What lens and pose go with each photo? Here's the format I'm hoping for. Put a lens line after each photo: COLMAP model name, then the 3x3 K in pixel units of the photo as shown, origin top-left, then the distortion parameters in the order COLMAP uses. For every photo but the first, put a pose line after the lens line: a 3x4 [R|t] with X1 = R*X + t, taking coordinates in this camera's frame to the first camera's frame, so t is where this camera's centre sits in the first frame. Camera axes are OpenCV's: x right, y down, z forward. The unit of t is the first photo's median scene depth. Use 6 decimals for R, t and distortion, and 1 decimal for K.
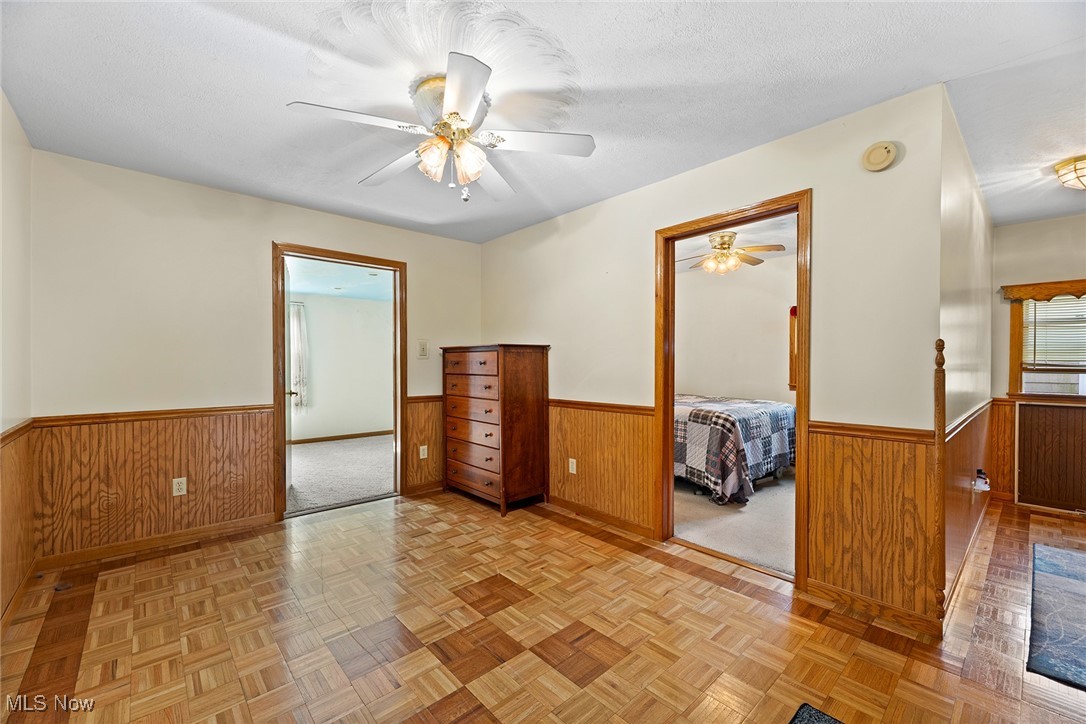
lens RADIAL K [[441.7, 0, 543.5], [0, 441.7, 361.0], [0, 0, 1]] dist [0.001899, -0.000155]
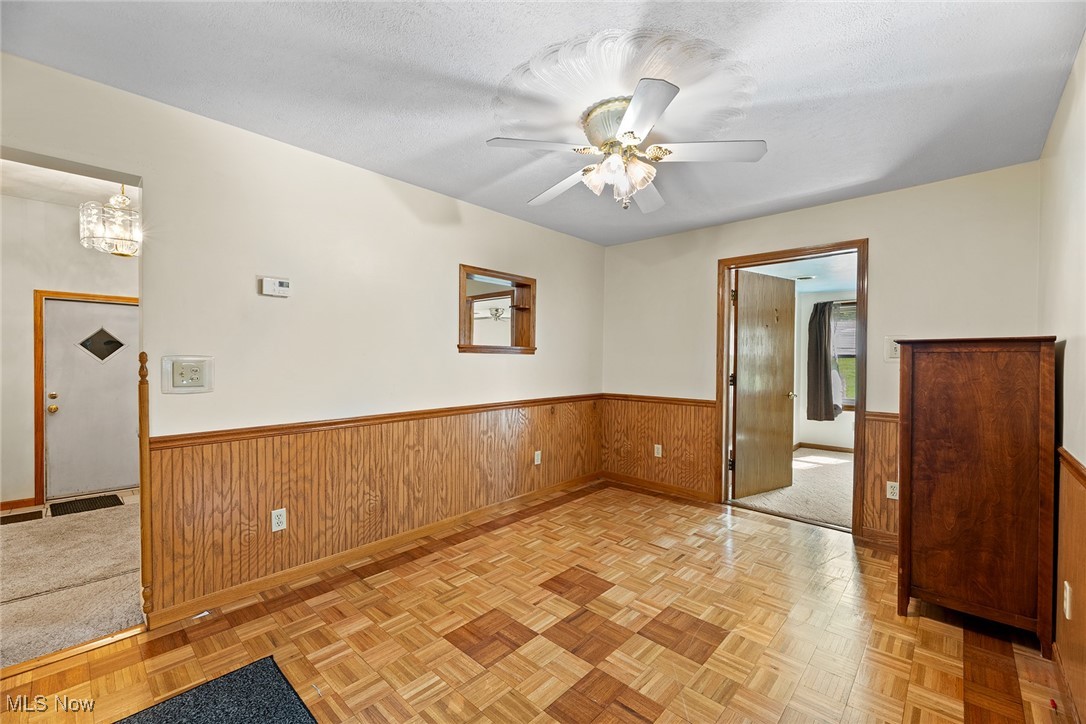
lens RADIAL K [[445.3, 0, 541.8], [0, 445.3, 355.3], [0, 0, 1]] dist [0.000379, -0.000095]
pose [[0.082449, -0.008407, -0.996560, 0.604511], [-0.005283, 0.999947, -0.008873, -0.010028], [0.996581, 0.005996, 0.082400, 0.524533]]
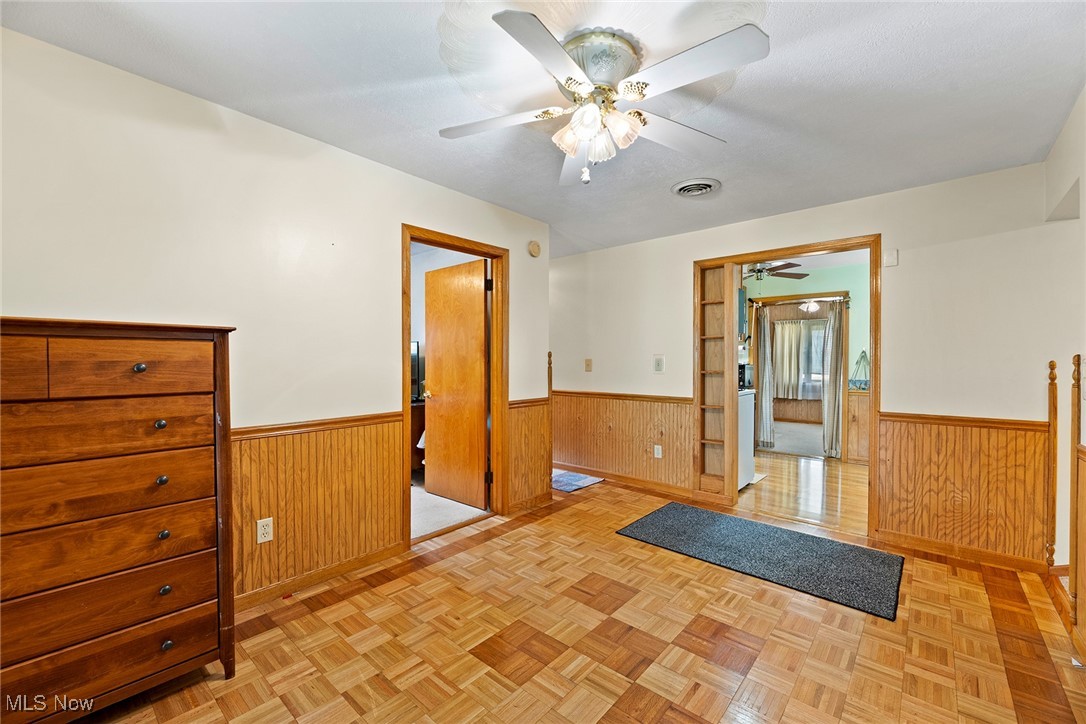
lens RADIAL K [[441.7, 0, 543.5], [0, 441.7, 361.0], [0, 0, 1]] dist [0.001899, -0.000155]
pose [[-0.116133, -0.000248, 0.993234, -0.753348], [-0.004691, 0.999989, -0.000299, -0.003969], [-0.993223, -0.004694, -0.116133, 0.855005]]
